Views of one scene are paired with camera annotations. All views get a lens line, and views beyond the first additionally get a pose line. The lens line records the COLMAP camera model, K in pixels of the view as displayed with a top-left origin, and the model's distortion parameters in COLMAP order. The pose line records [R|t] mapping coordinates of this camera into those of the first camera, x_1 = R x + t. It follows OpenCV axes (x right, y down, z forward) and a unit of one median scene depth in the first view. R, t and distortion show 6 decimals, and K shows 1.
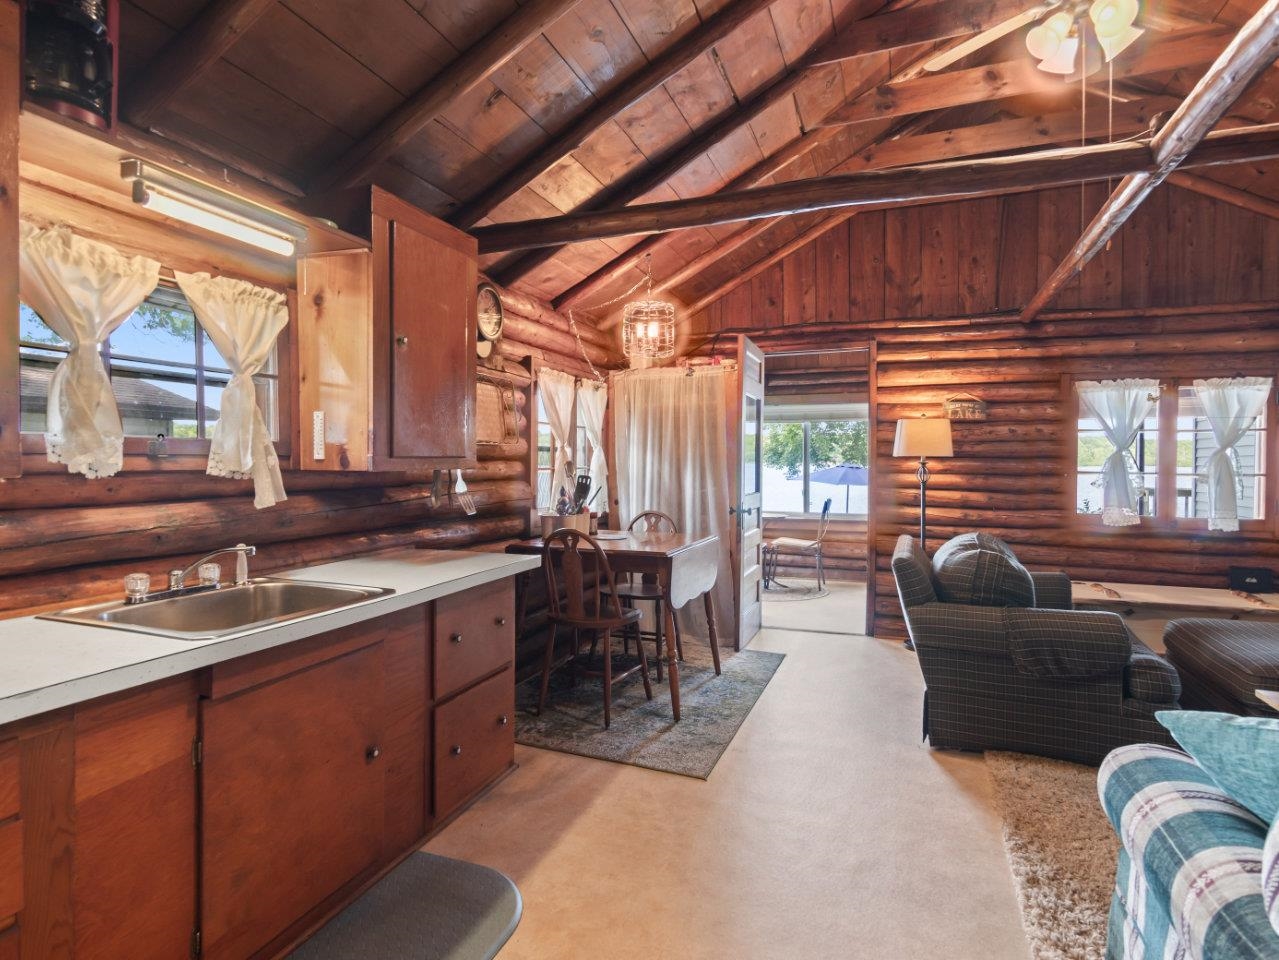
lens RADIAL K [[715.9, 0, 635.1], [0, 715.9, 473.7], [0, 0, 1]] dist [0.001290, -0.000112]
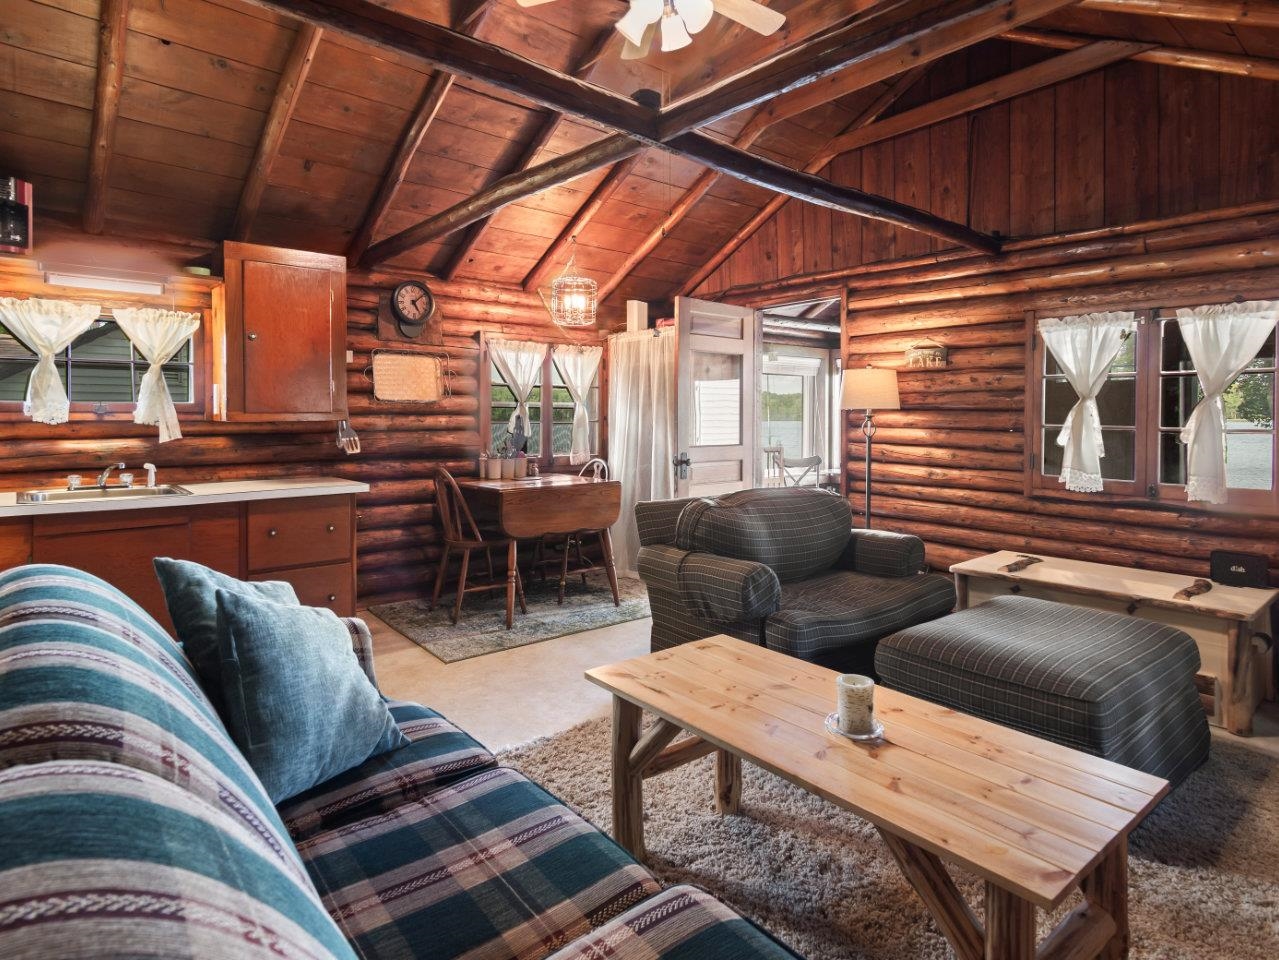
lens RADIAL K [[736.9, 0, 641.6], [0, 736.9, 433.6], [0, 0, 1]] dist [0.000559, 0.000887]
pose [[0.875646, 0.009083, -0.482868, 0.636178], [-0.006605, 0.999955, 0.006831, 0.003230], [0.482908, -0.002792, 0.875667, 0.008778]]
